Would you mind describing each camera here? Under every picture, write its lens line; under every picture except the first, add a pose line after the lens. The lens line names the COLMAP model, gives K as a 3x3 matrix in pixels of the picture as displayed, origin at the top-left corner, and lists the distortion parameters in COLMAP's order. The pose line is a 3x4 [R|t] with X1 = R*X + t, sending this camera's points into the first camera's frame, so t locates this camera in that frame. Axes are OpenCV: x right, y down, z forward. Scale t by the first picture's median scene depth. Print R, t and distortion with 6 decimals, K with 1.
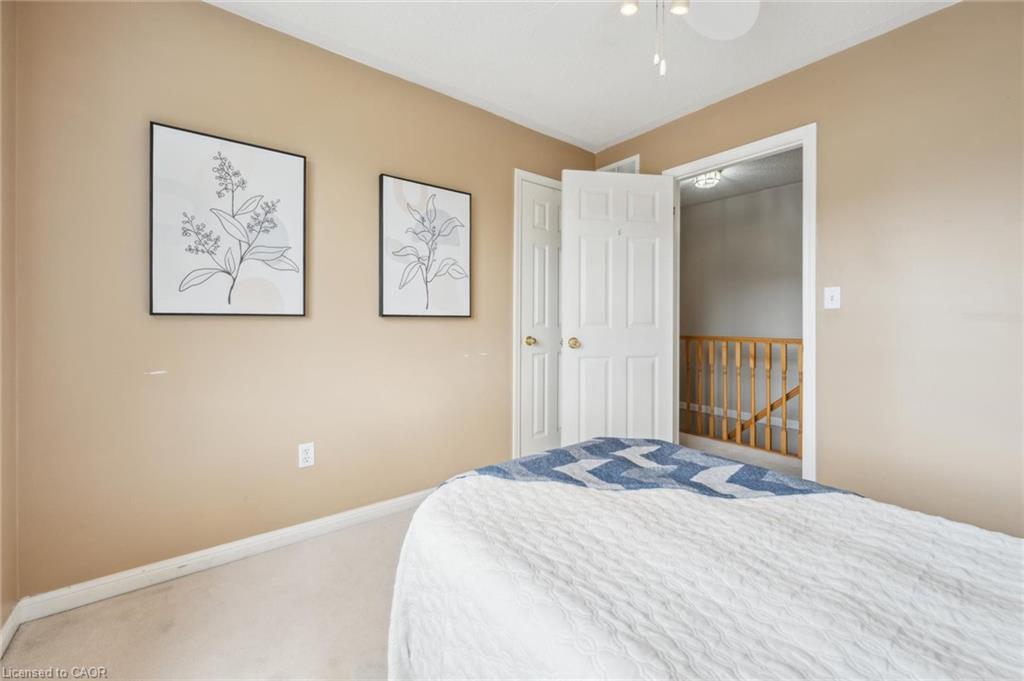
lens RADIAL K [[405.0, 0, 512.5], [0, 405.0, 330.2], [0, 0, 1]] dist [-0.003292, -0.000330]
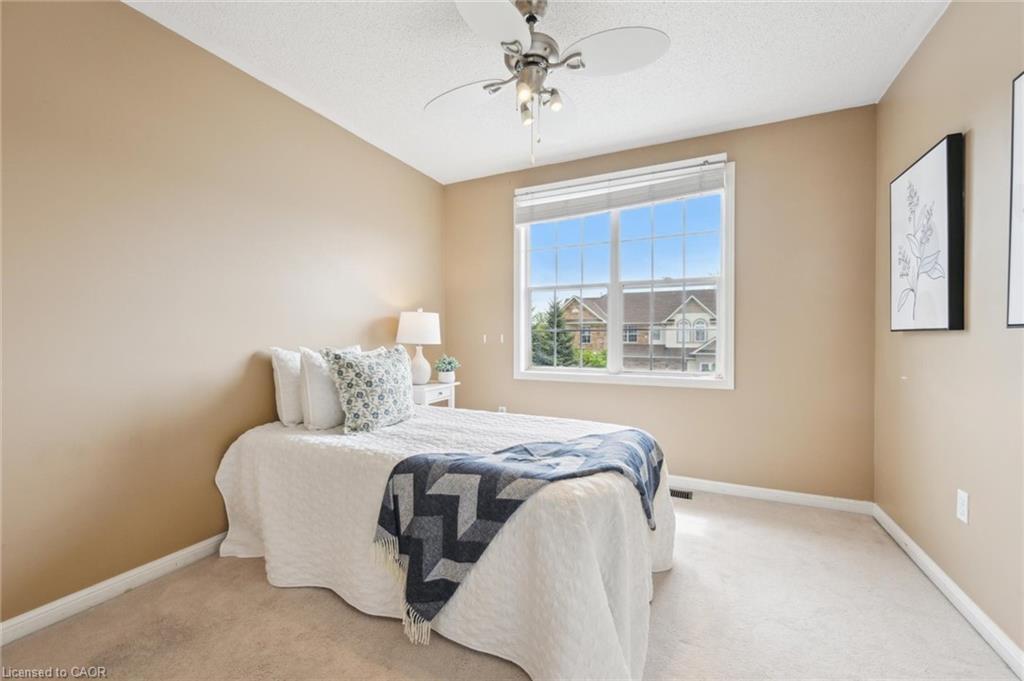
lens RADIAL K [[405.0, 0, 512.5], [0, 405.0, 330.2], [0, 0, 1]] dist [-0.003292, -0.000330]
pose [[-0.902485, -0.002080, -0.430717, 0.692760], [-0.002210, 0.999998, -0.000199, -0.035105], [0.430716, 0.000772, -0.902487, 1.488415]]
